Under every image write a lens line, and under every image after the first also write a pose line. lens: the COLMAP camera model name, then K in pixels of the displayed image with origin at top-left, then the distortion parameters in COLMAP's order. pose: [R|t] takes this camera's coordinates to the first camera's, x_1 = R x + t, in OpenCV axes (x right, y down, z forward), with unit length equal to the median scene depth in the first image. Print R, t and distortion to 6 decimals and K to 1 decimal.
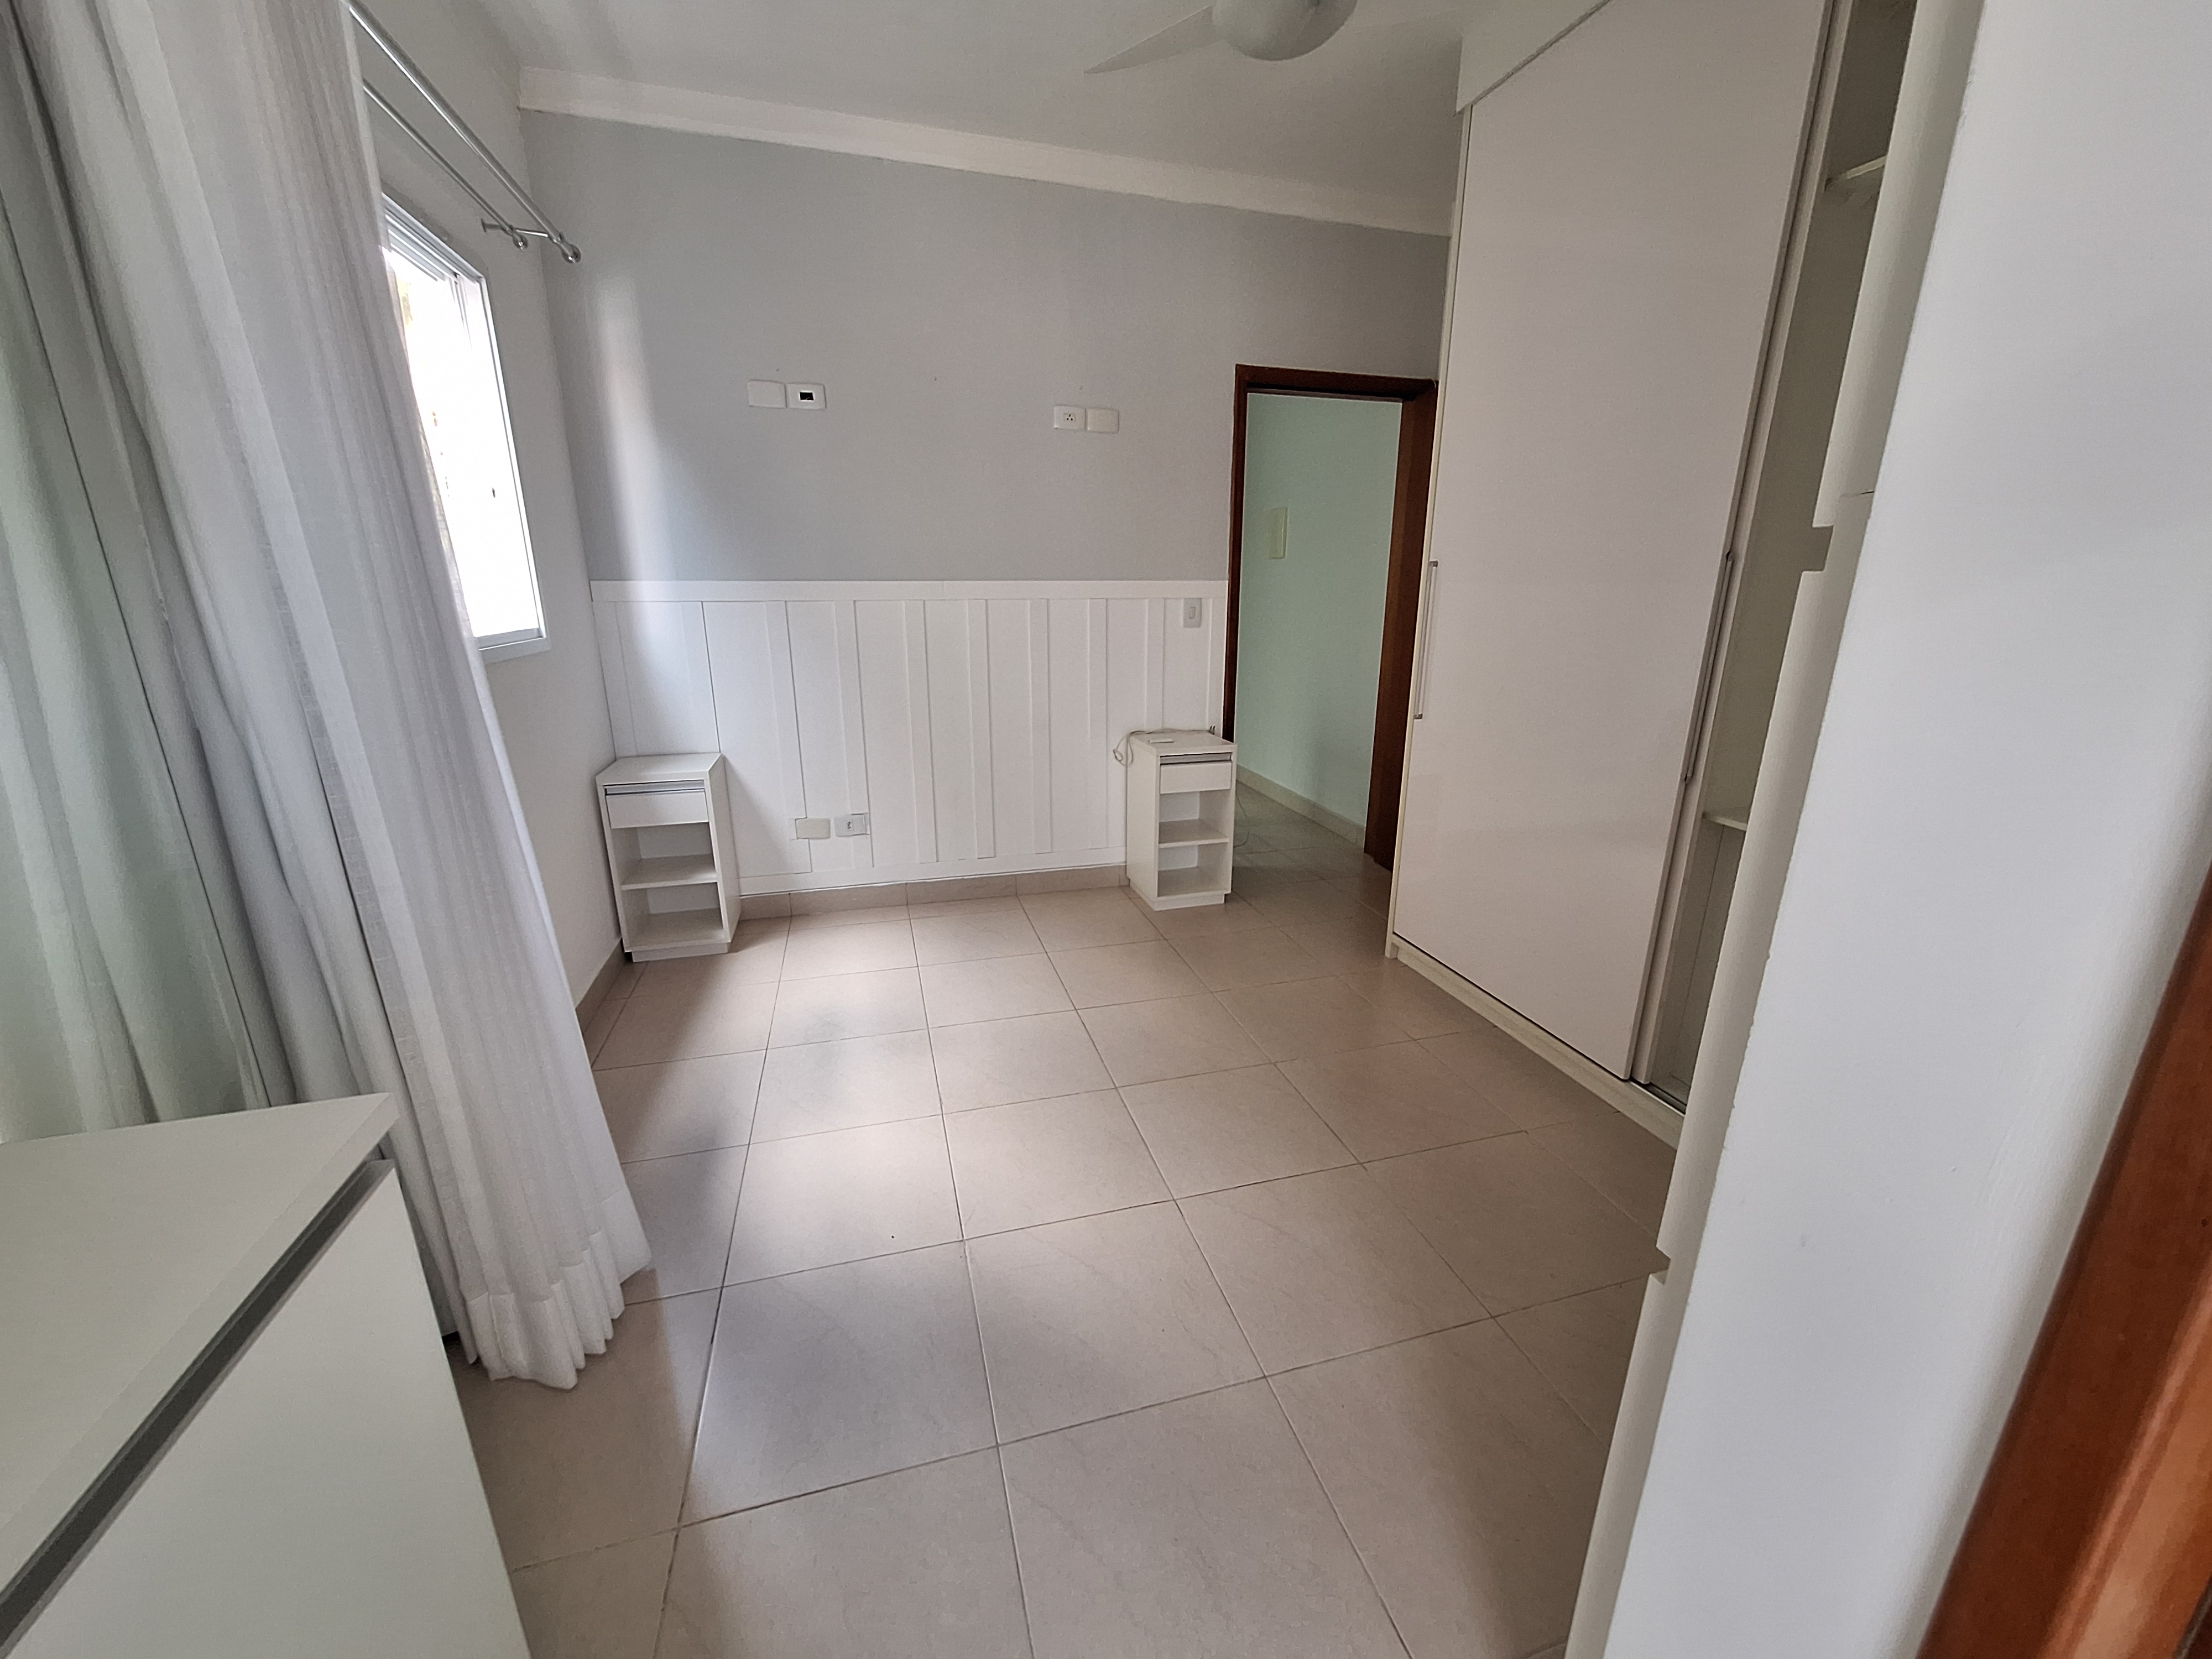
lens RADIAL K [[878.4, 0, 1113.2], [0, 878.4, 831.9], [0, 0, 1]] dist [-0.002295, 0.000703]
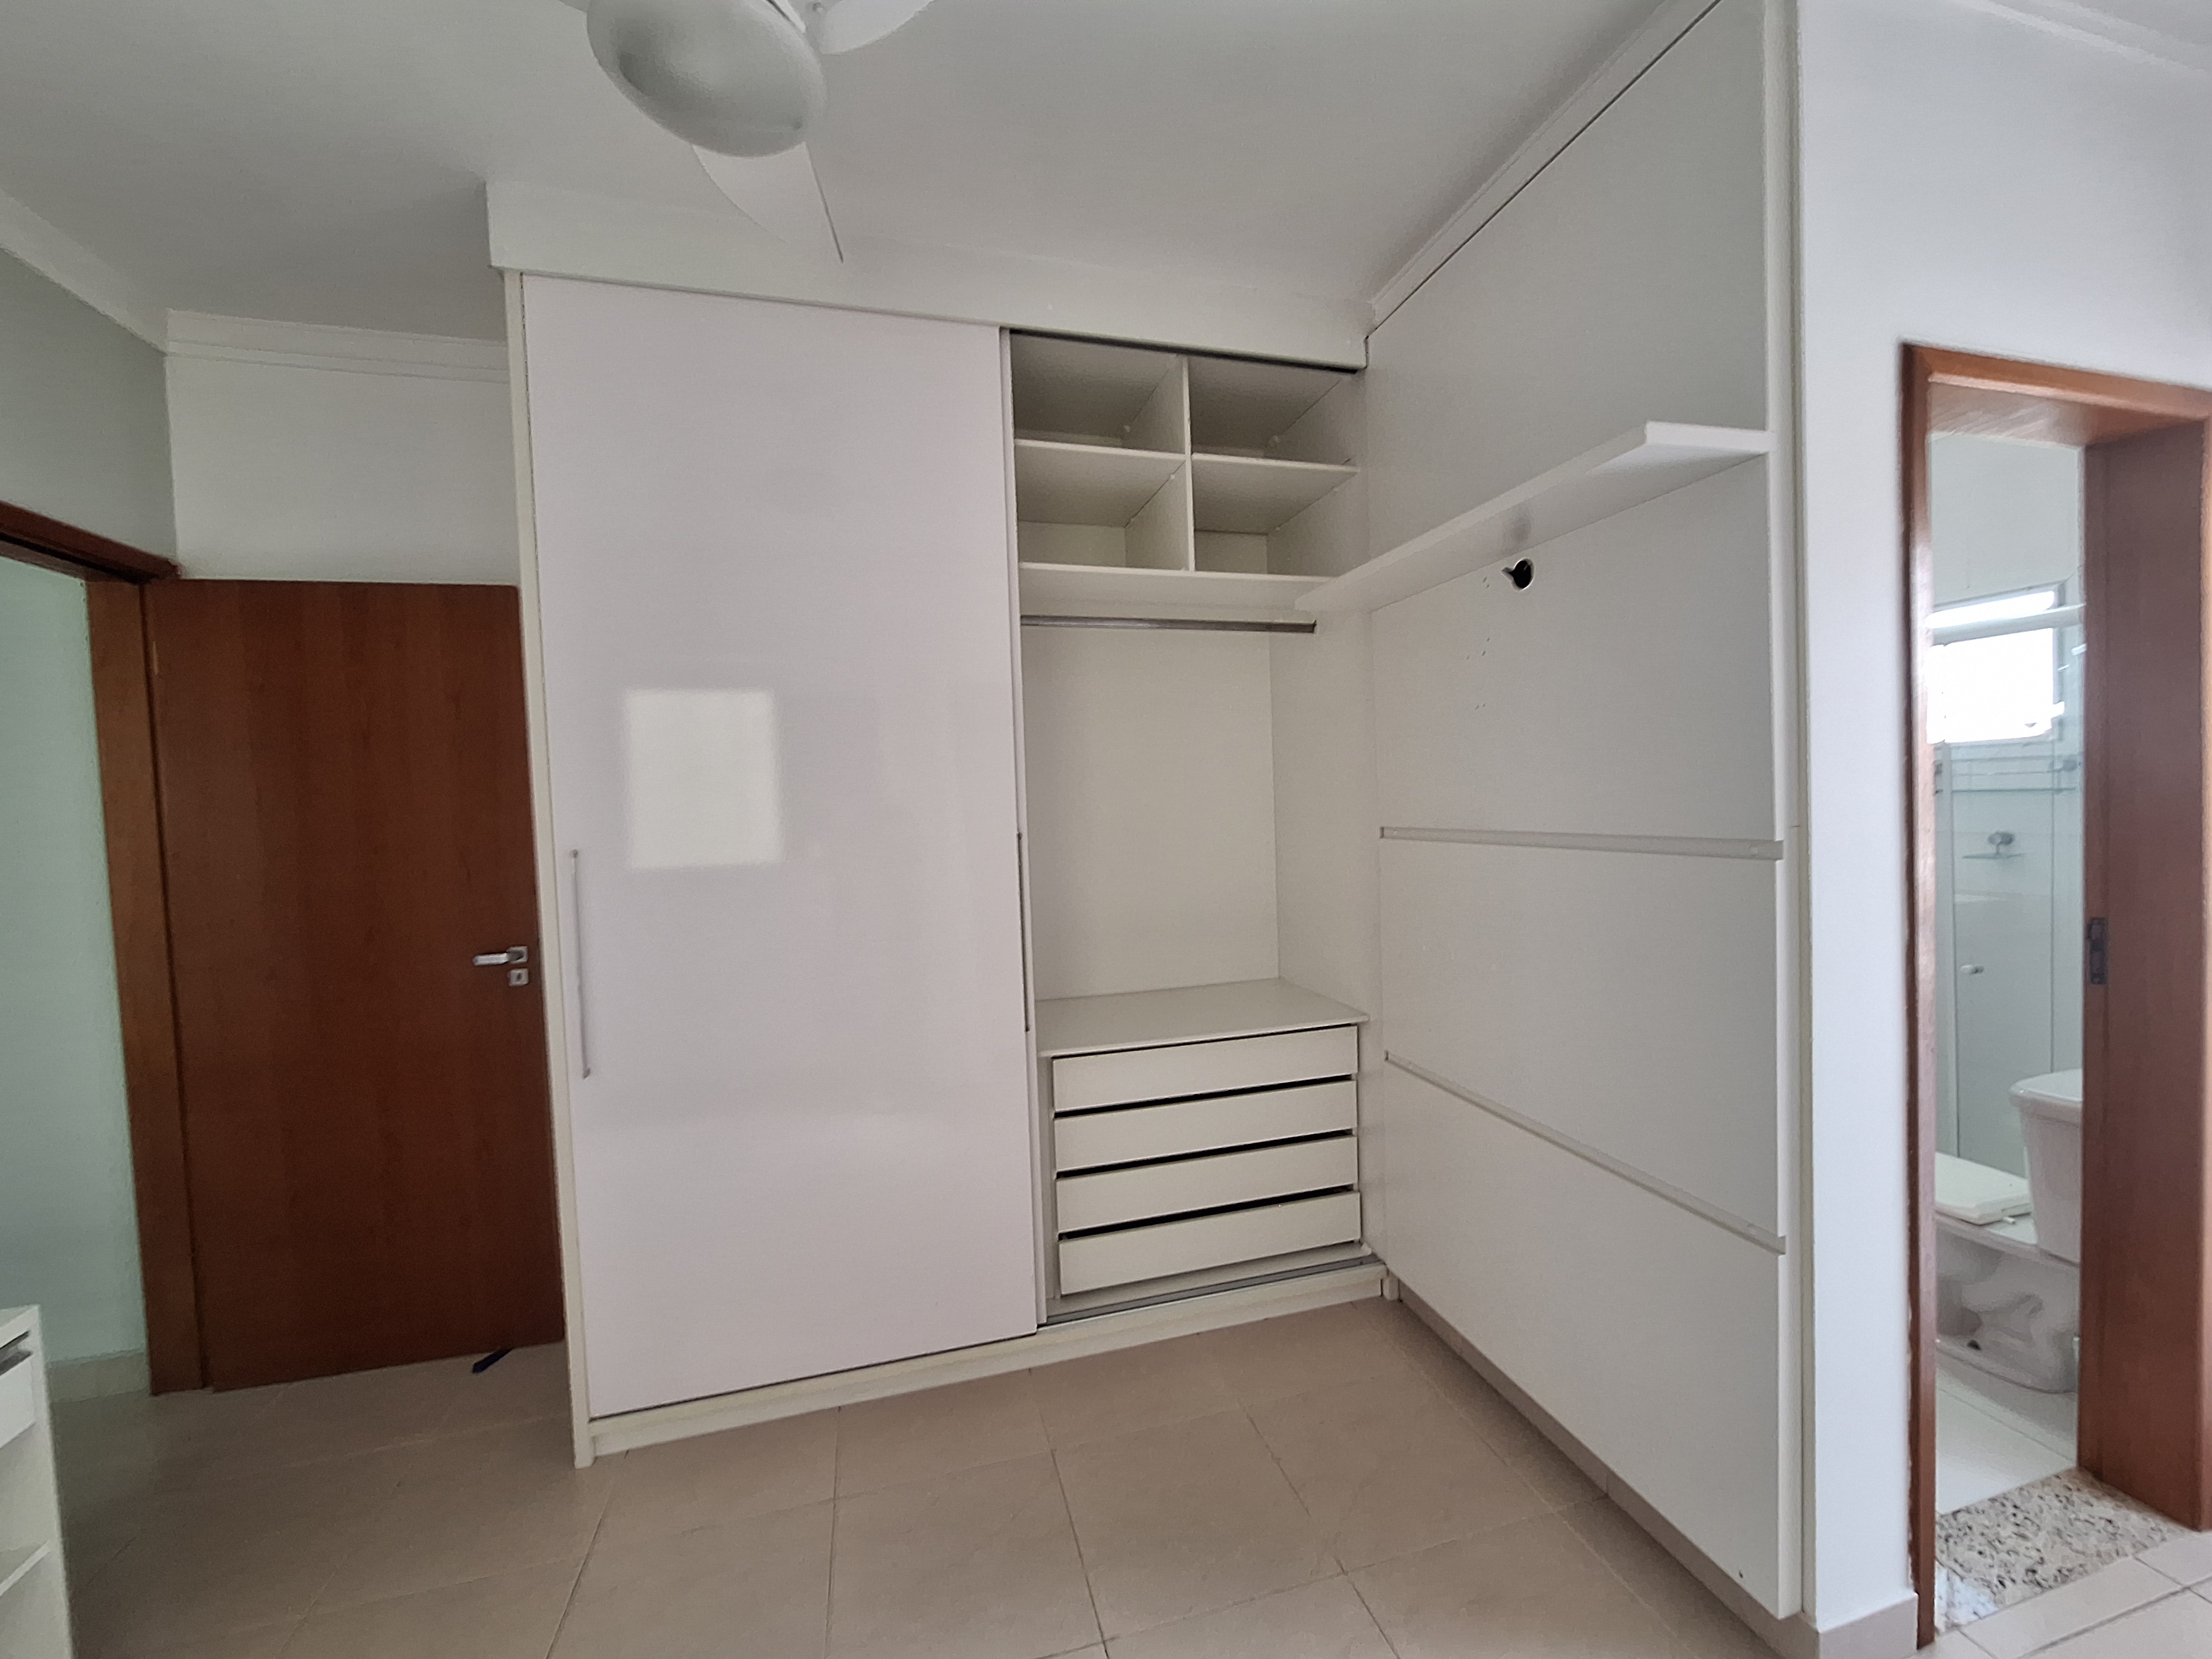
lens RADIAL K [[872.8, 0, 1106.0], [0, 872.8, 829.5], [0, 0, 1]] dist [-0.004868, 0.000317]
pose [[0.015304, -0.035311, 0.999259, -0.277000], [0.304680, 0.952014, 0.028975, -0.190347], [-0.952332, 0.304011, 0.025328, 0.509432]]
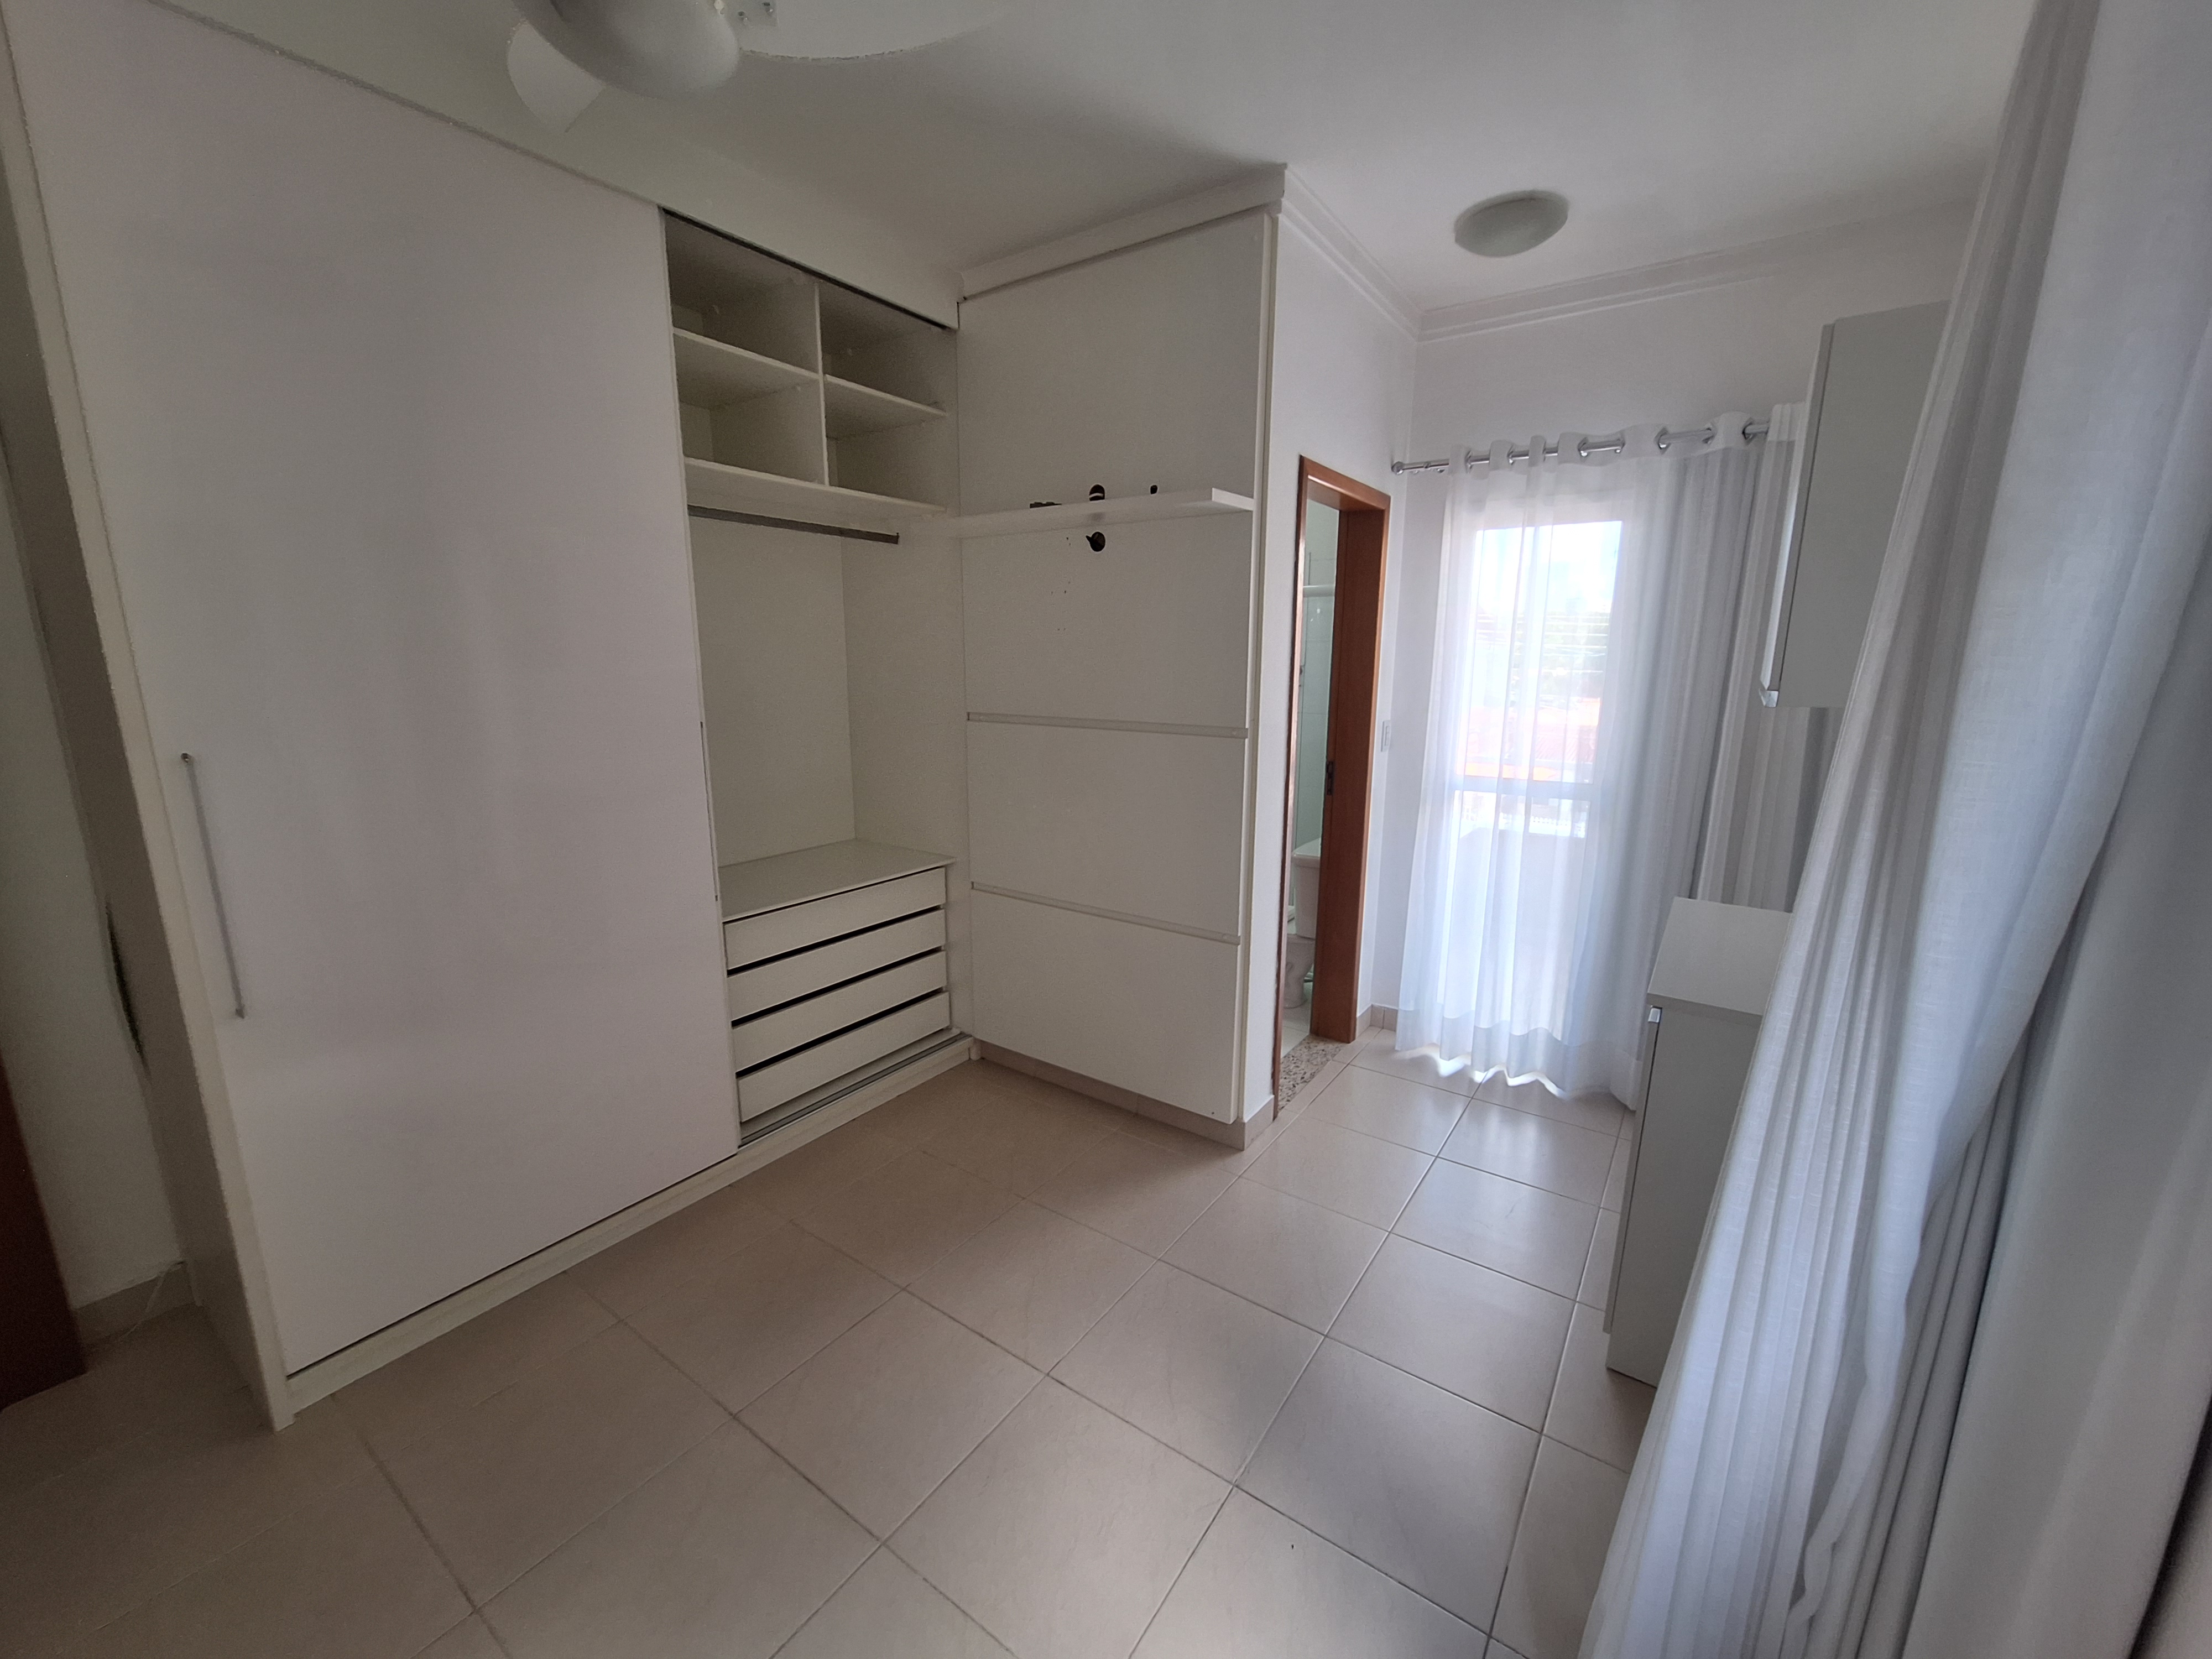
lens RADIAL K [[902.2, 0, 1105.3], [0, 902.2, 844.0], [0, 0, 1]] dist [-0.001847, 0.000238]
pose [[-0.633917, -0.166596, 0.755245, -0.401361], [0.205167, 0.905313, 0.371907, -0.307628], [-0.745692, 0.390709, -0.539713, 0.785300]]
